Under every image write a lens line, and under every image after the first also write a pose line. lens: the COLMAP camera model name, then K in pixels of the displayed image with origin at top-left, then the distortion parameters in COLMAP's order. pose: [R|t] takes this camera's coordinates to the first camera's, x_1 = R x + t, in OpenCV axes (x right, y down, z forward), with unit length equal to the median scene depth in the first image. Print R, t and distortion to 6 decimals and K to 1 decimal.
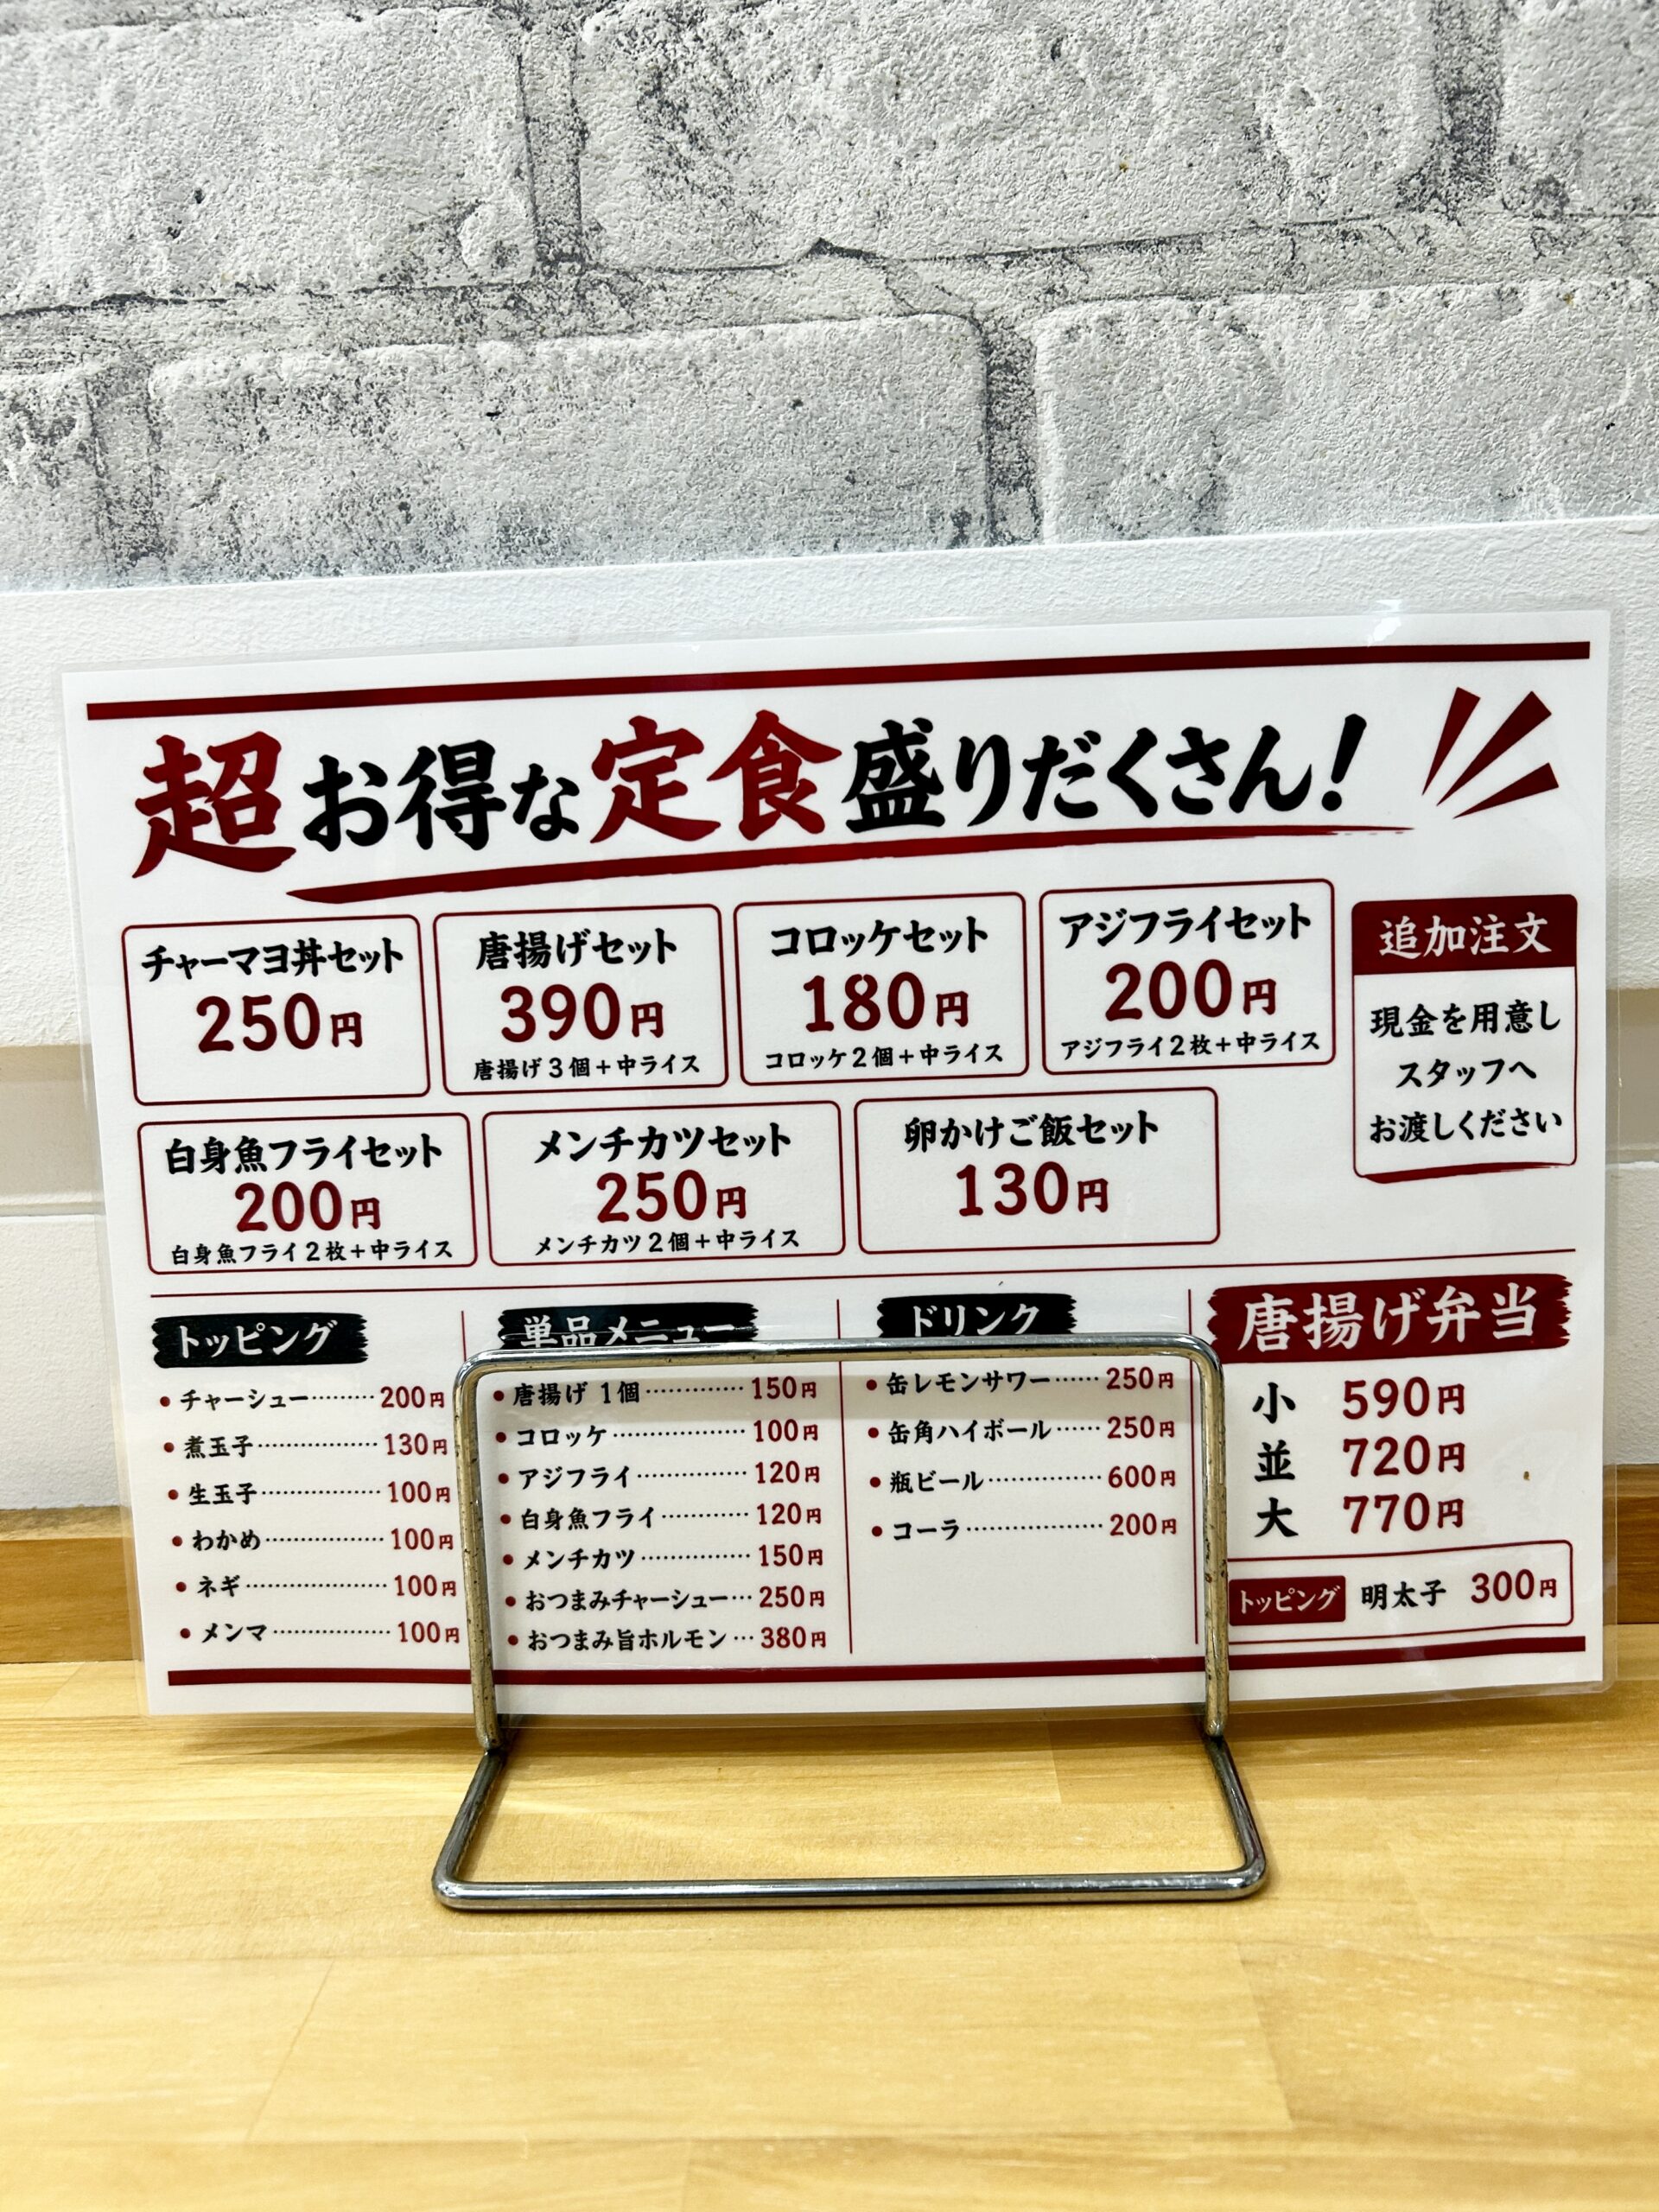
lens RADIAL K [[1757.9, 0, 832.5], [0, 1757.9, 1117.6], [0, 0, 1]] dist [0.034116, -0.039391]
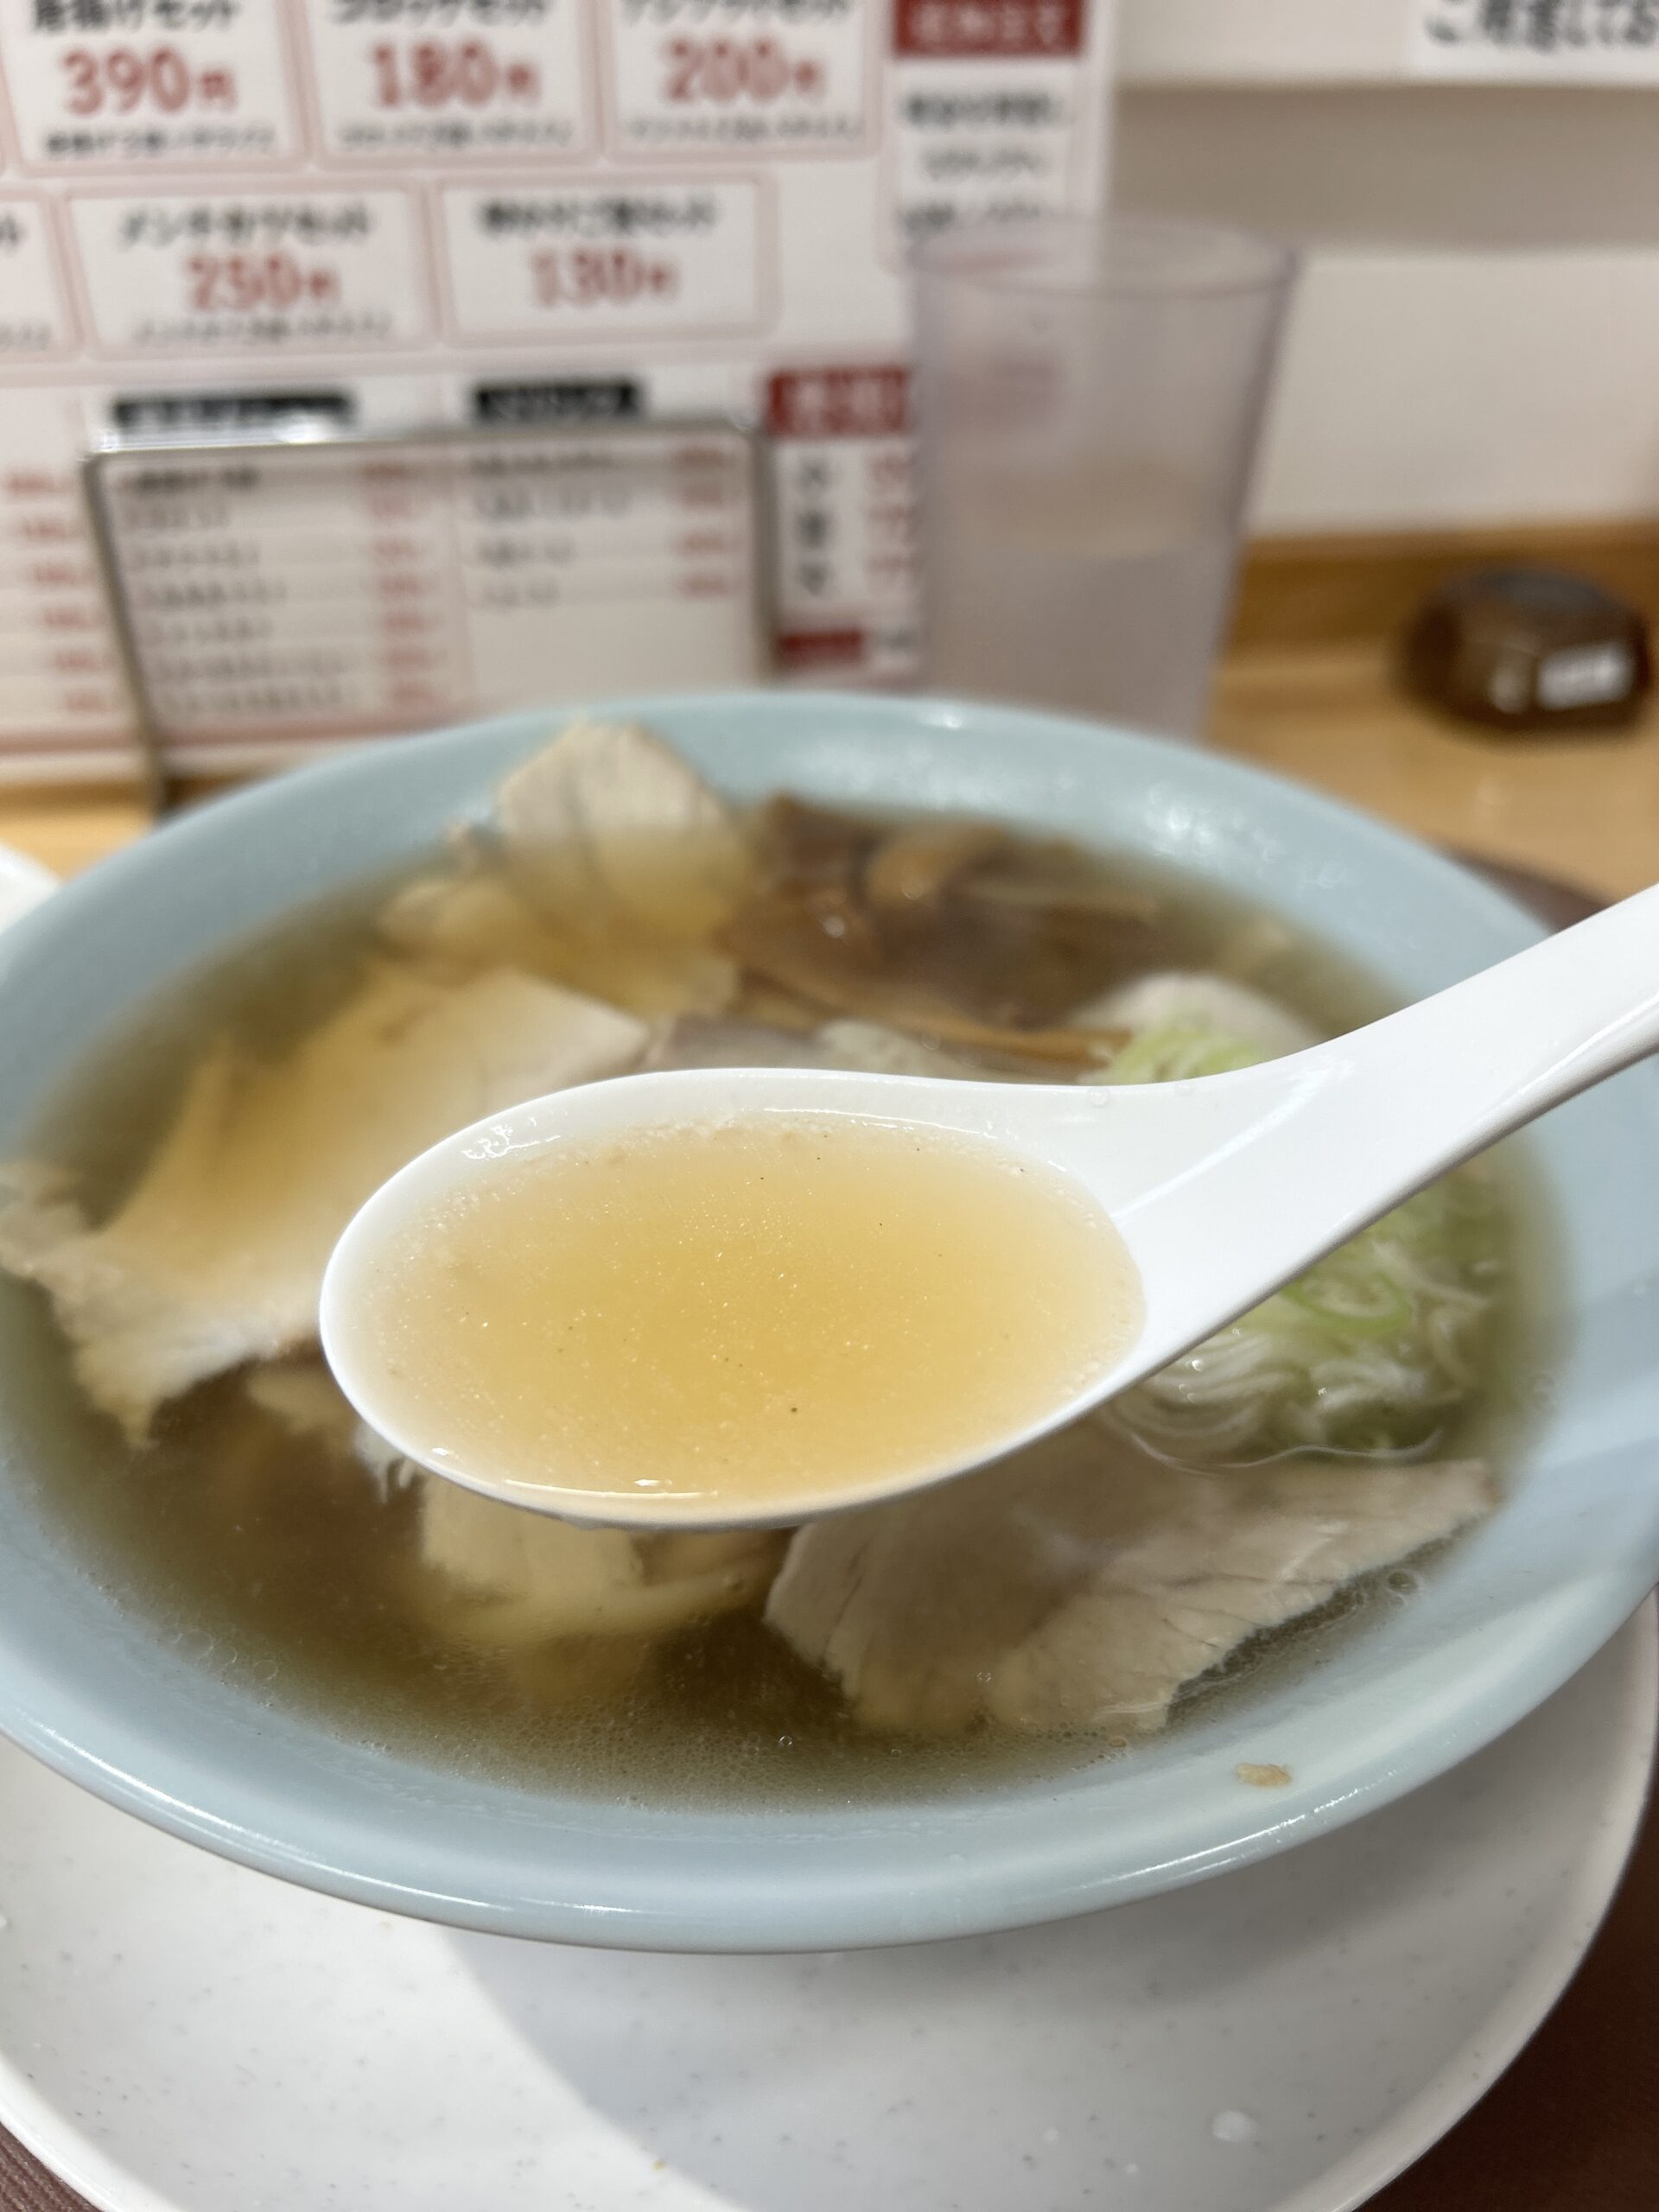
lens RADIAL K [[1736.1, 0, 815.3], [0, 1736.1, 1094.4], [0, 0, 1]] dist [0.022627, -0.045734]
pose [[0.976252, -0.086745, 0.198515, -0.017529], [-0.009535, 0.898244, 0.439394, 0.021183], [-0.216430, -0.430852, 0.876085, -0.203598]]
